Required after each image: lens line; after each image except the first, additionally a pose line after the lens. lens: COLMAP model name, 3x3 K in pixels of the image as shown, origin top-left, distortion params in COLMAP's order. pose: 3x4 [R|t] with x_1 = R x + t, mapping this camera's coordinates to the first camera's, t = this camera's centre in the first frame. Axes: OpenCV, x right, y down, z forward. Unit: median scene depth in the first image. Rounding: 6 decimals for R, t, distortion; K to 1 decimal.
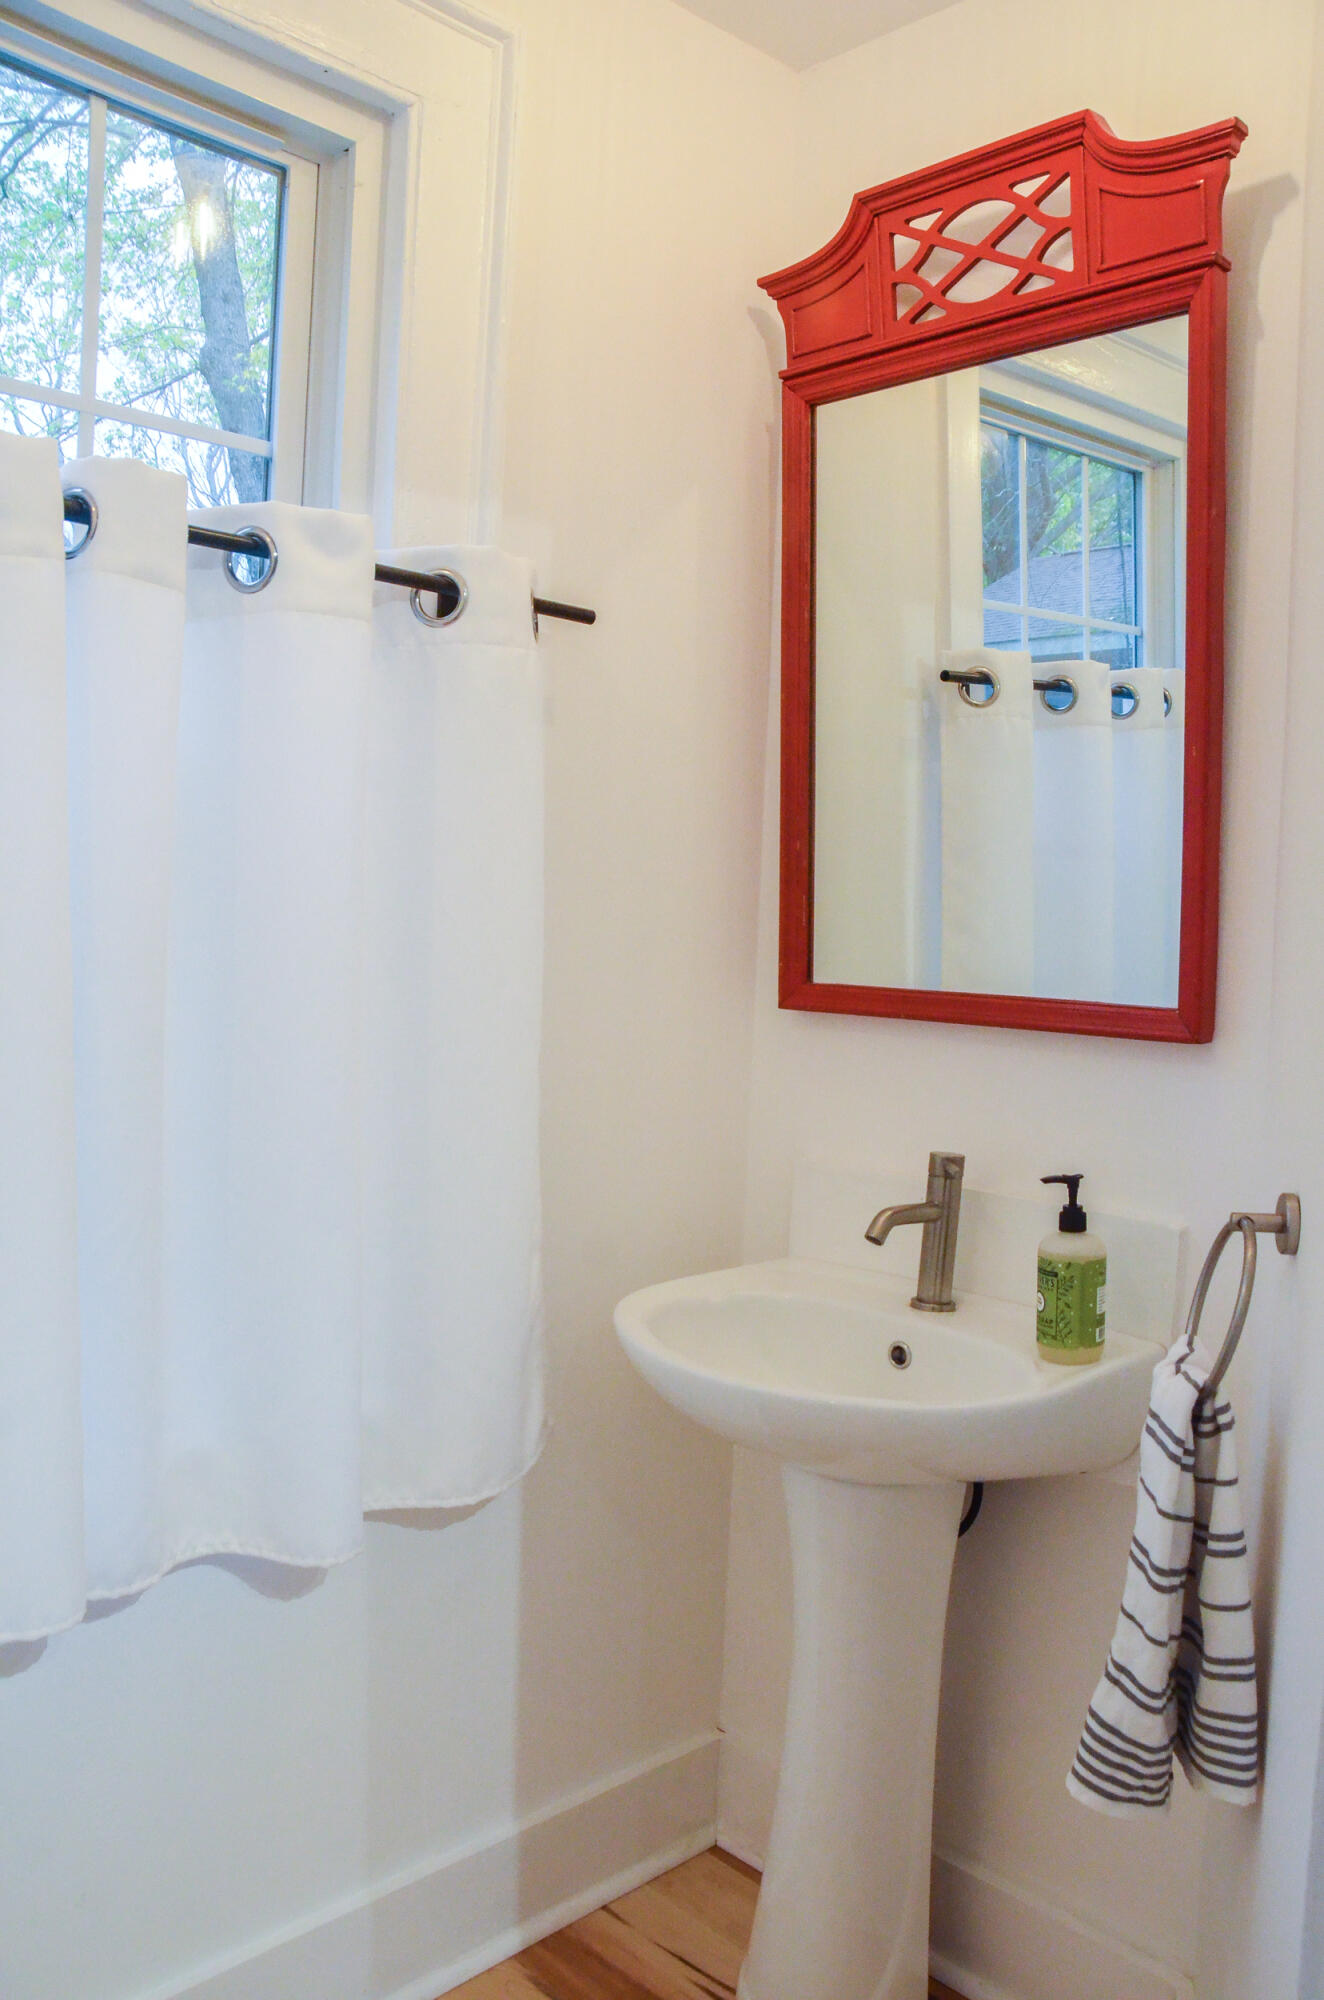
lens RADIAL K [[1571.8, 0, 662.0], [0, 1571.8, 1000.0], [0, 0, 1]] dist [-0.167895, 0.127715]
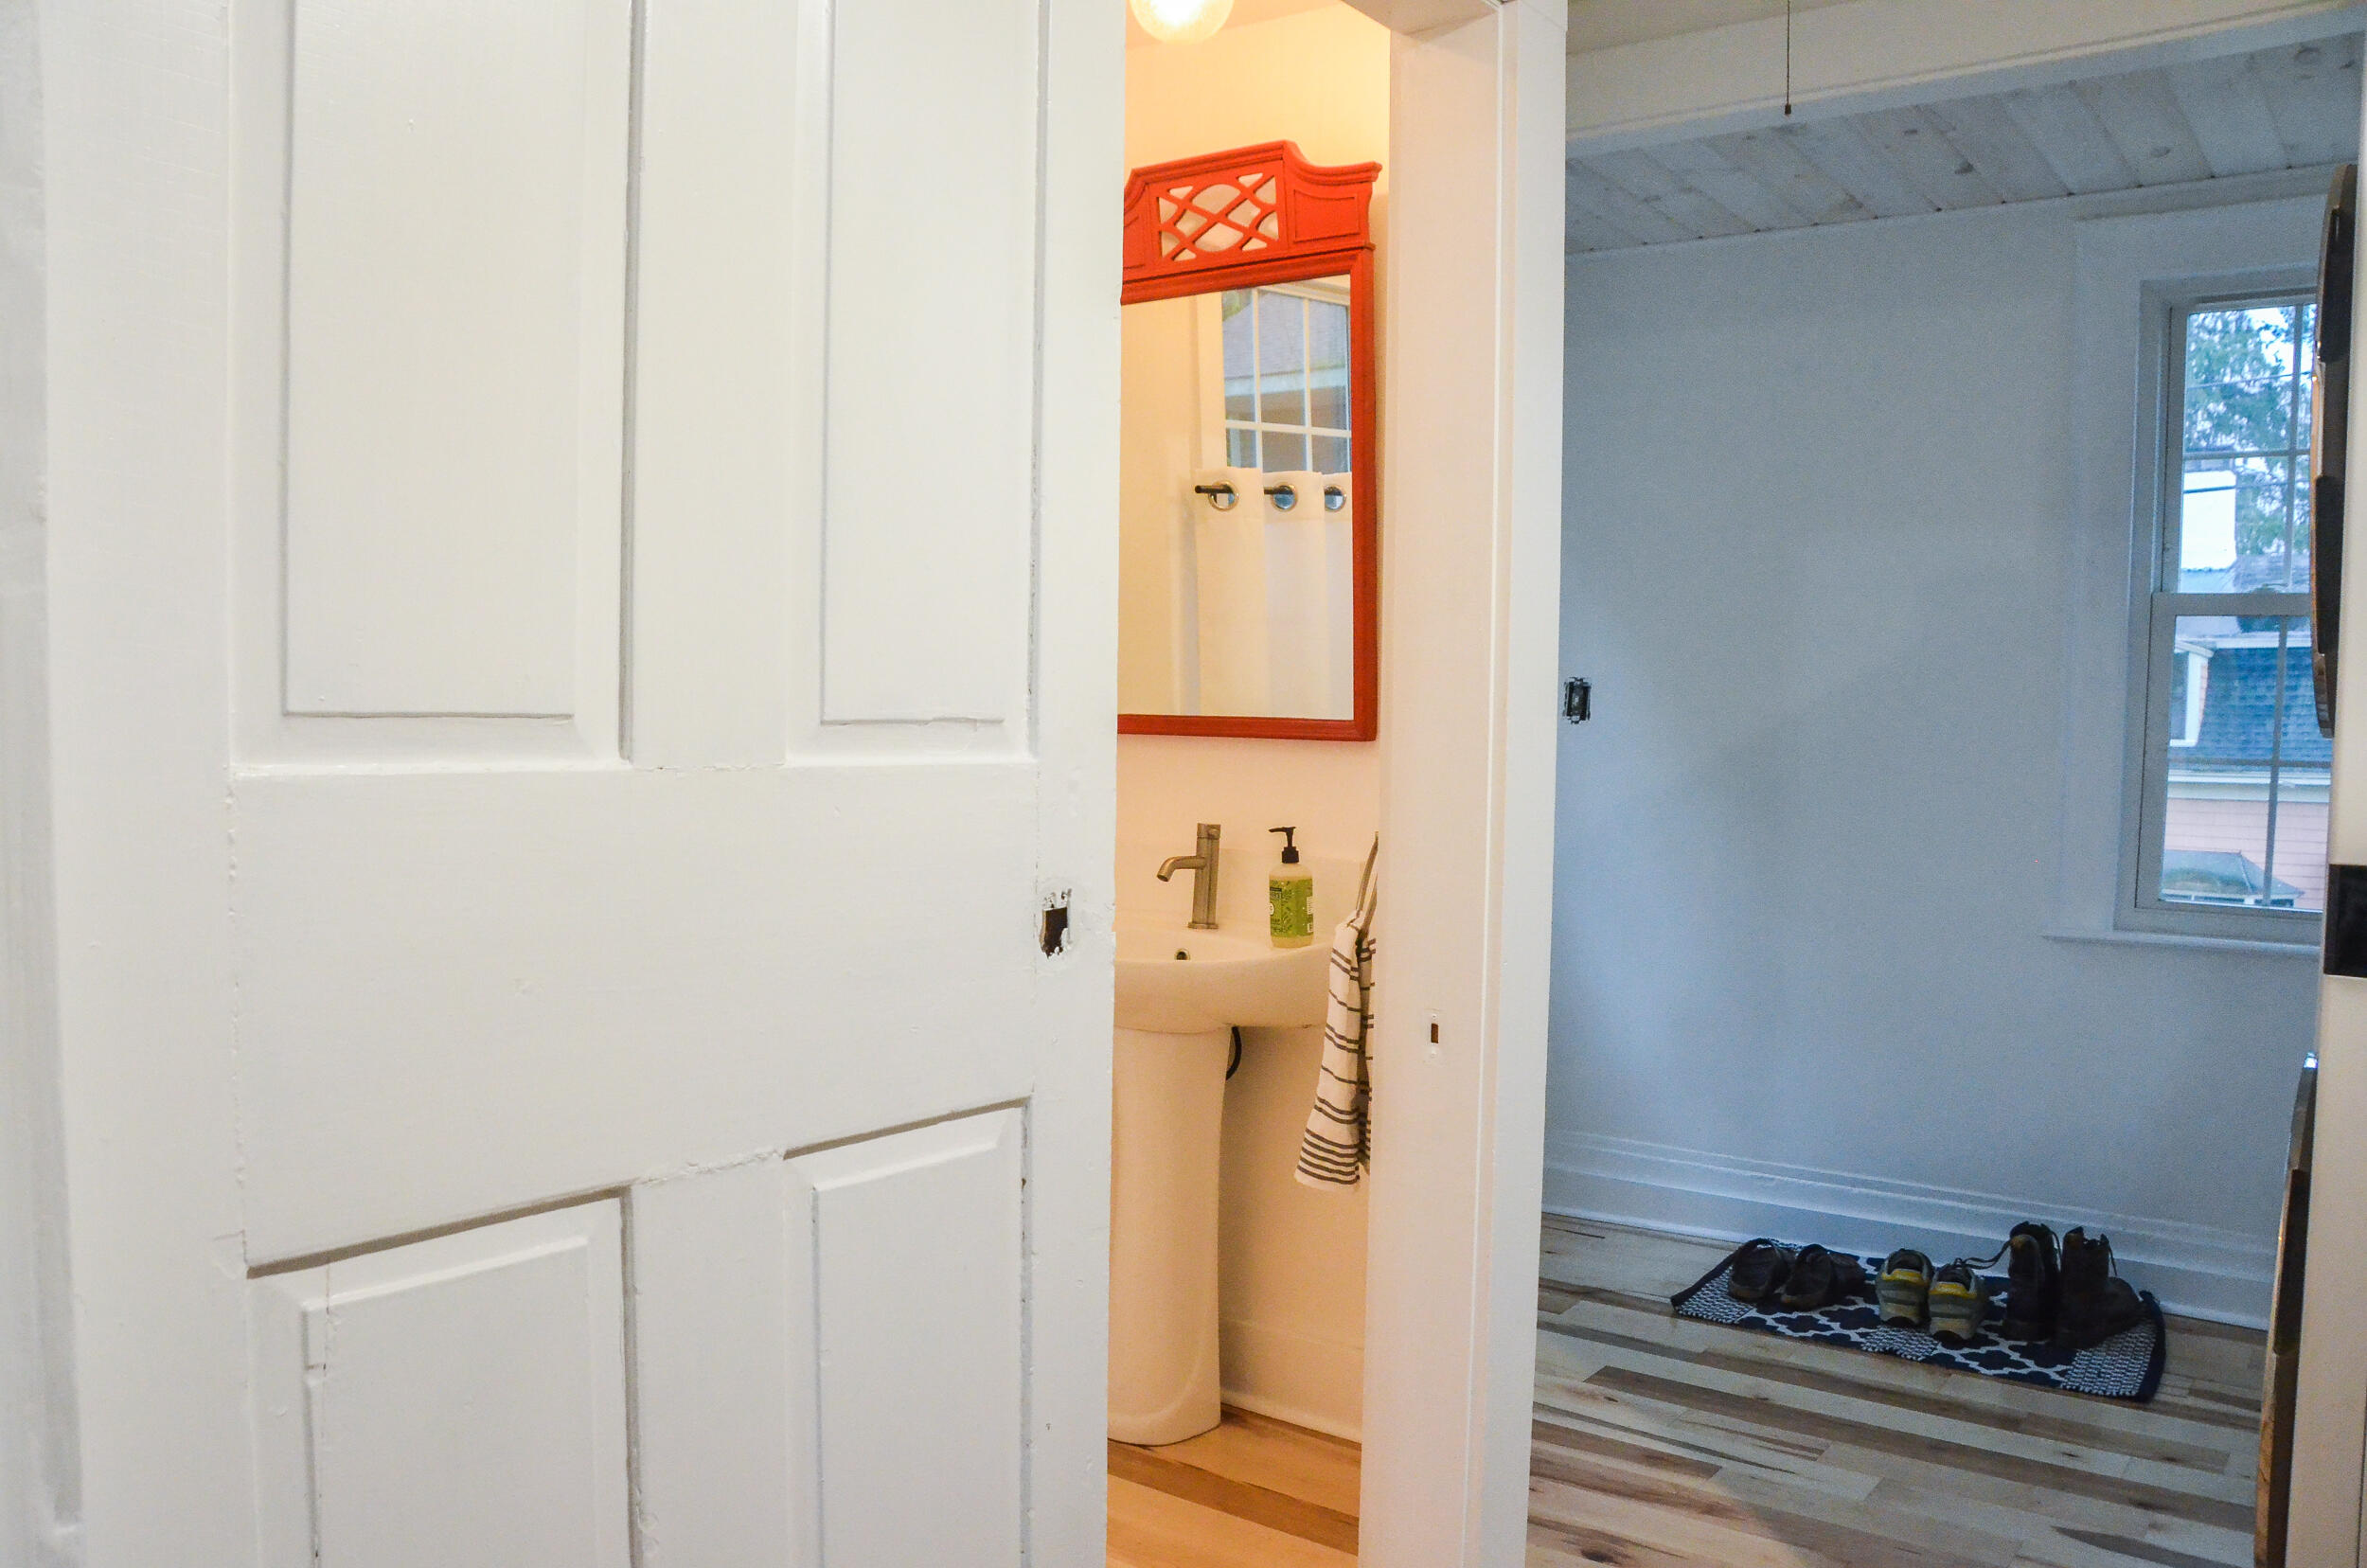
lens RADIAL K [[1860.3, 0, 1166.8], [0, 1860.3, 803.9], [0, 0, 1]] dist [-0.167895, 0.127715]
pose [[0.986908, -0.032682, 0.157936, -0.147771], [0.030566, 0.999408, 0.015813, 0.054469], [-0.158359, -0.010778, 0.987323, -0.807139]]
